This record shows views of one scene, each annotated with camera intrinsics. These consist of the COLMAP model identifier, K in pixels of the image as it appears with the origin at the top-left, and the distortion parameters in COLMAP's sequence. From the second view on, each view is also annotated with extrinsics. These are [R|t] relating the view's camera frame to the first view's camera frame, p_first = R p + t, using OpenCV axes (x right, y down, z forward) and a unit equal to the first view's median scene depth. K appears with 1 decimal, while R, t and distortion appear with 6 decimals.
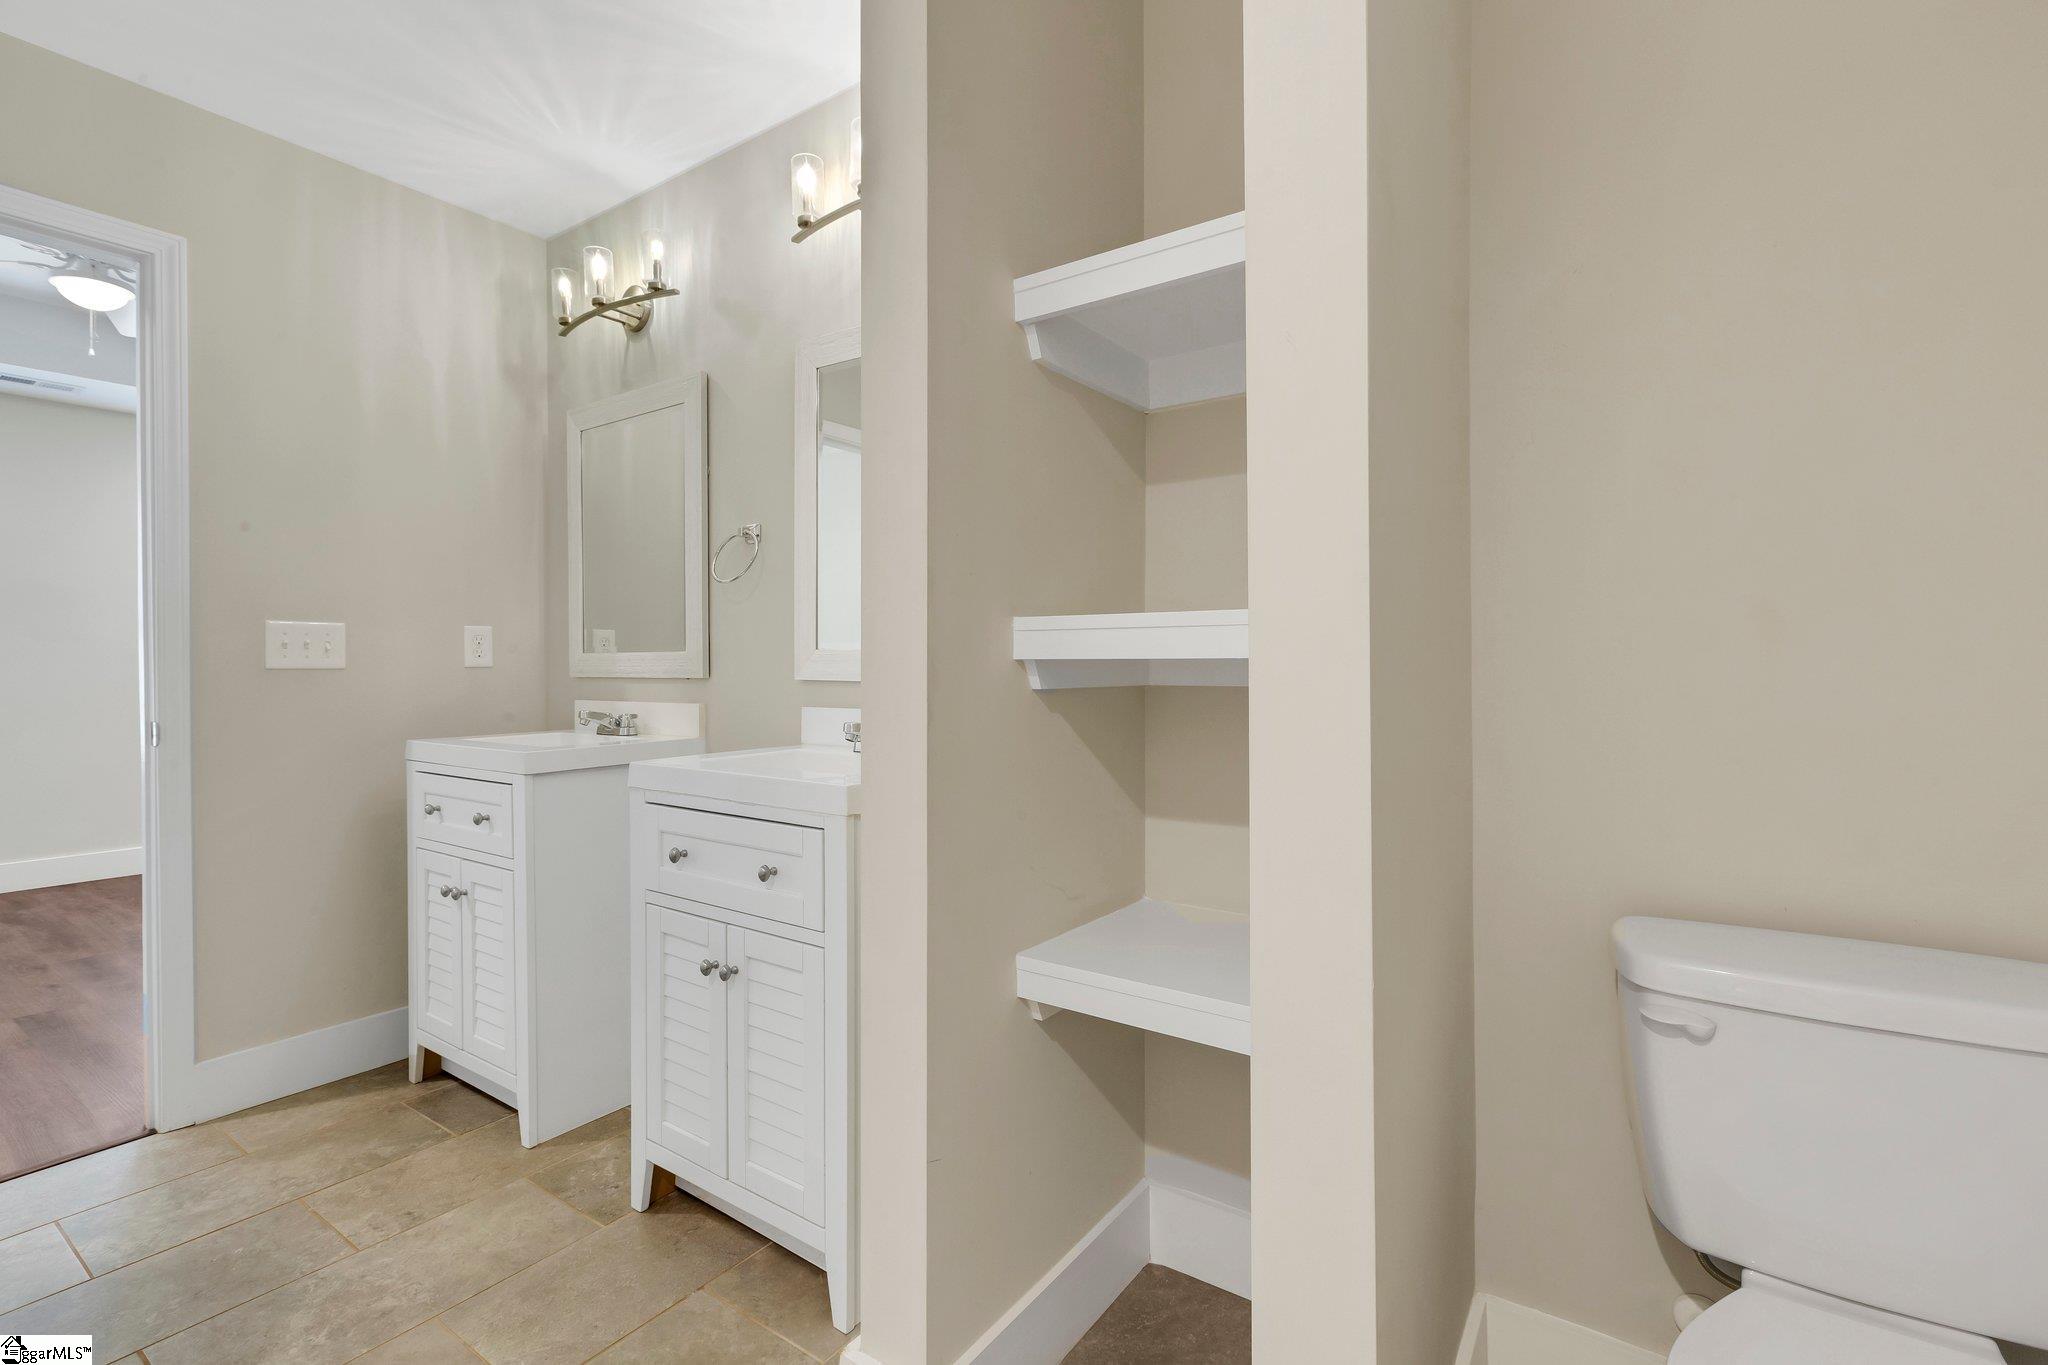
lens RADIAL K [[909.2, 0, 1037.1], [0, 909.2, 677.8], [0, 0, 1]] dist [0.007722, -0.000405]
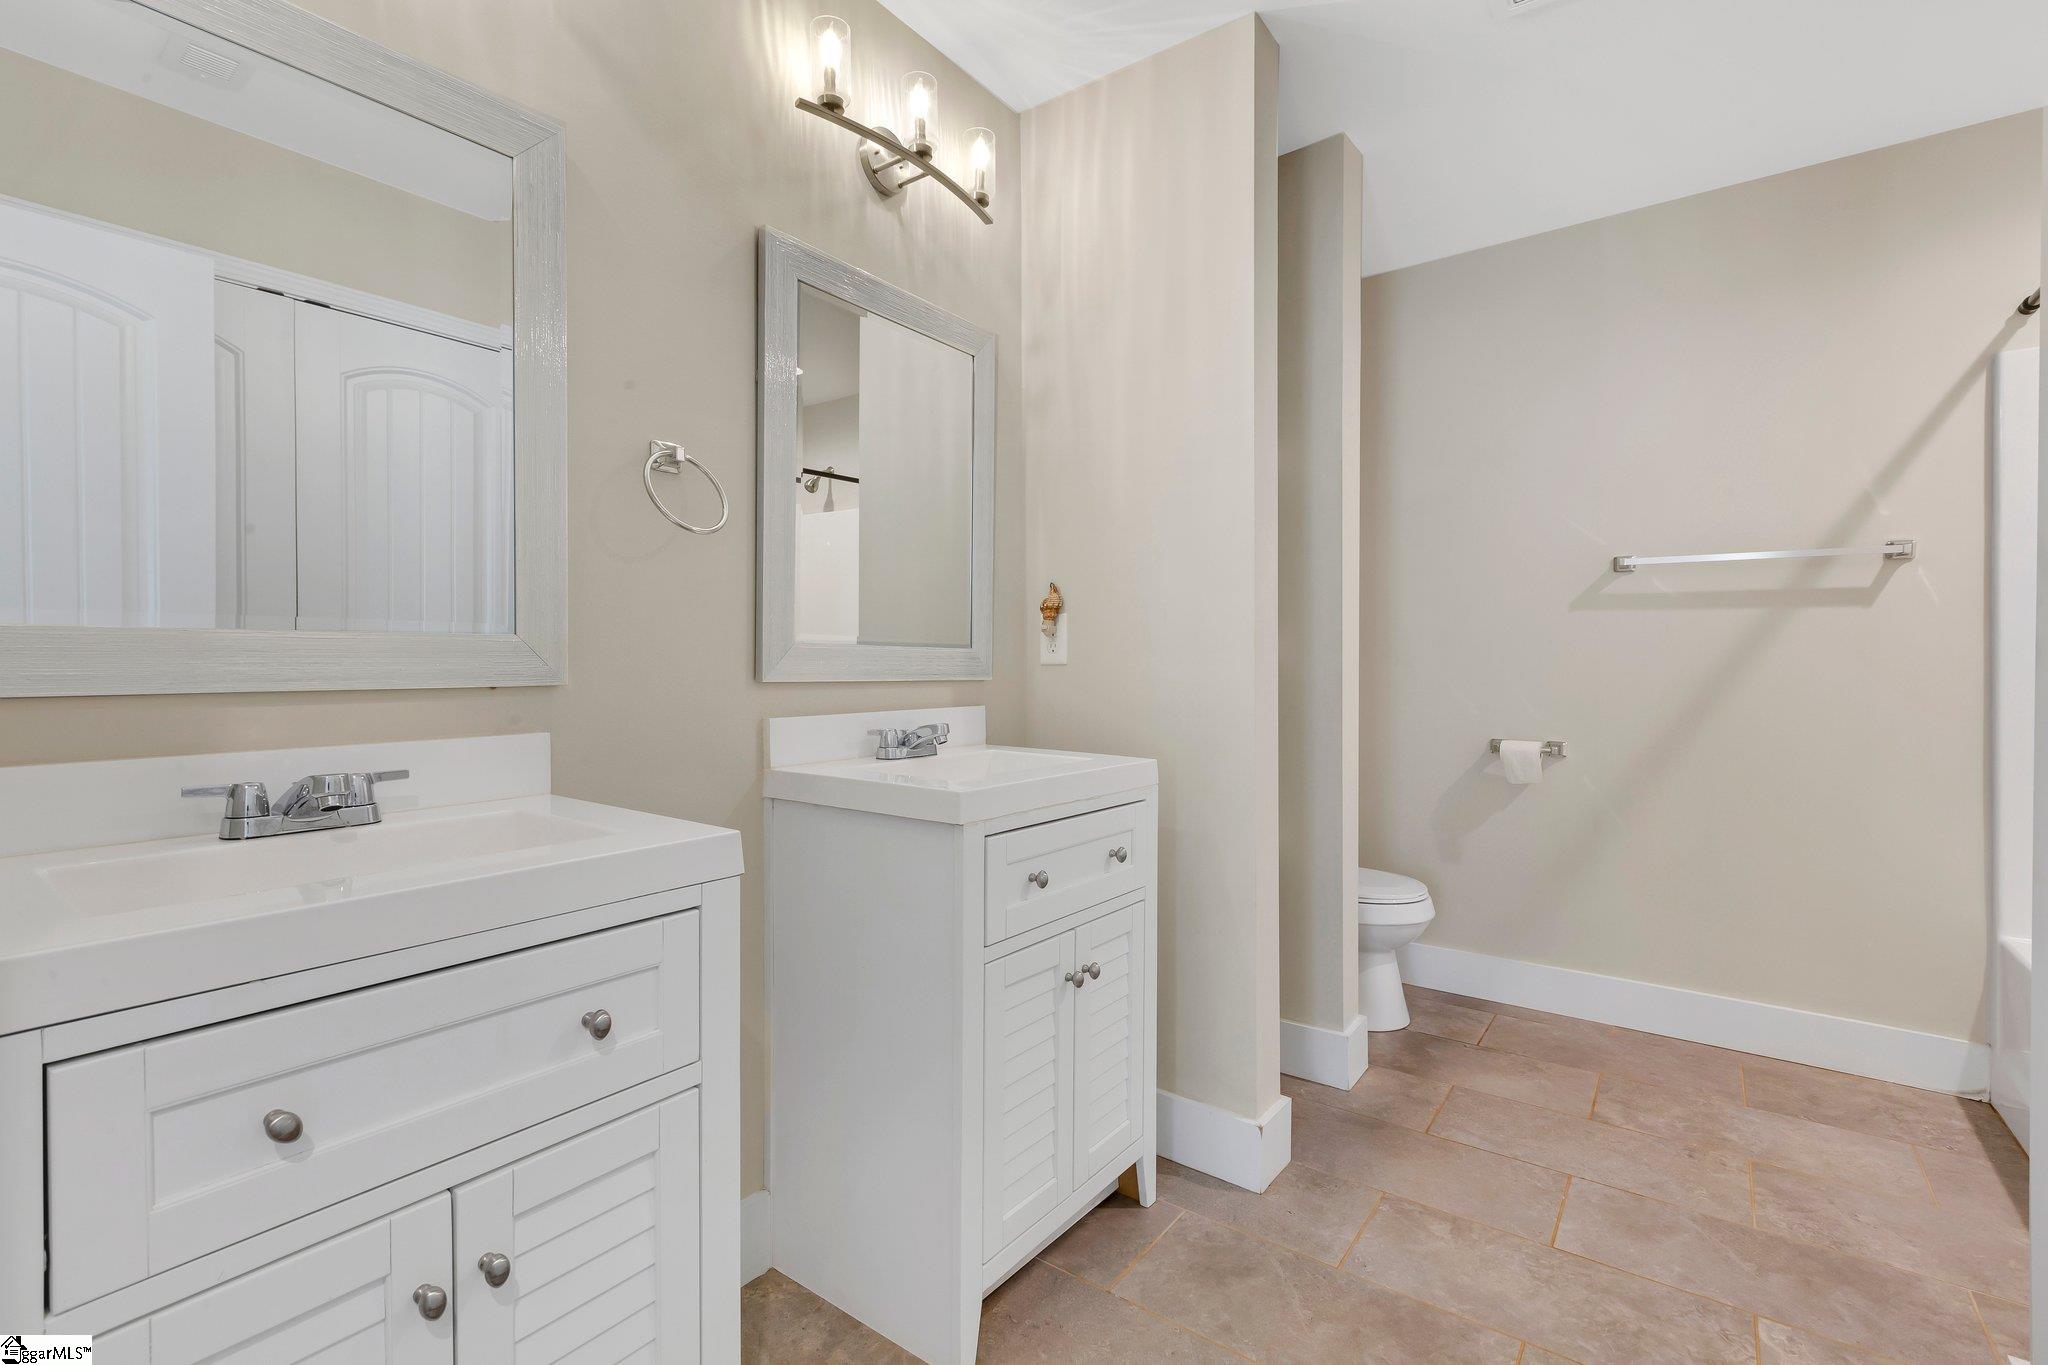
lens RADIAL K [[989.5, 0, 1026.9], [0, 989.5, 674.6], [0, 0, 1]] dist [-0.005377, 0.000213]
pose [[-0.003787, -0.005681, 0.999977, -0.957042], [0.018610, 0.999810, 0.005751, -0.004050], [-0.999820, 0.018632, -0.003681, 0.720195]]
